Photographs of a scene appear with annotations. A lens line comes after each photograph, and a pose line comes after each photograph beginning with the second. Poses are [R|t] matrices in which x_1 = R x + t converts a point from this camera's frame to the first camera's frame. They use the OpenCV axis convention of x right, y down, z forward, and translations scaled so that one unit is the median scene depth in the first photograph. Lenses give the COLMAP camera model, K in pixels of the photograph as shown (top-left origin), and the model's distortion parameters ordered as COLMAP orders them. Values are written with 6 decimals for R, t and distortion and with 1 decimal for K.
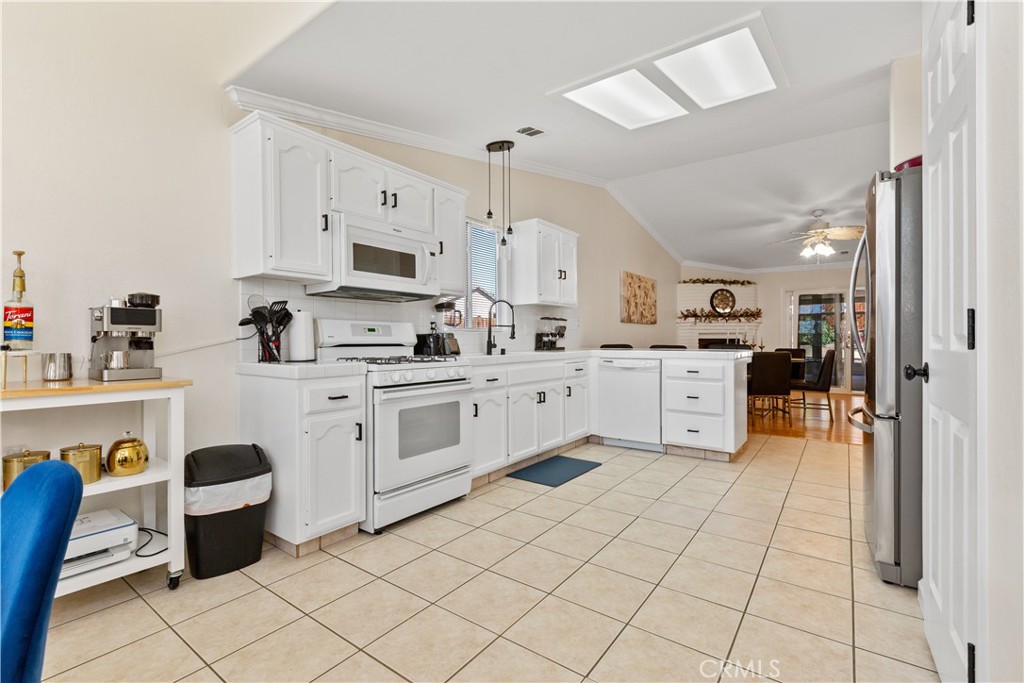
lens RADIAL K [[462.9, 0, 513.1], [0, 462.9, 340.8], [0, 0, 1]] dist [0.005232, -0.001021]
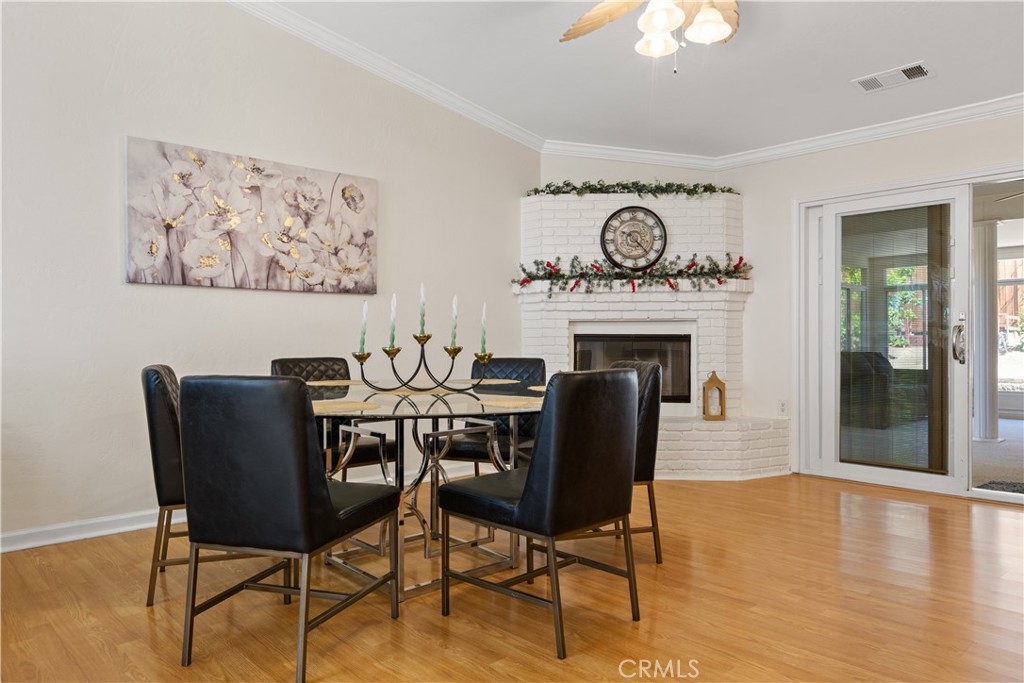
lens RADIAL K [[726.3, 0, 511.7], [0, 726.3, 340.8], [0, 0, 1]] dist [-0.001850, 0.000300]
pose [[0.982583, -0.000362, -0.185823, 0.466233], [-0.000838, 0.999979, -0.006378, 0.004811], [0.185822, 0.006423, 0.982562, 0.383553]]
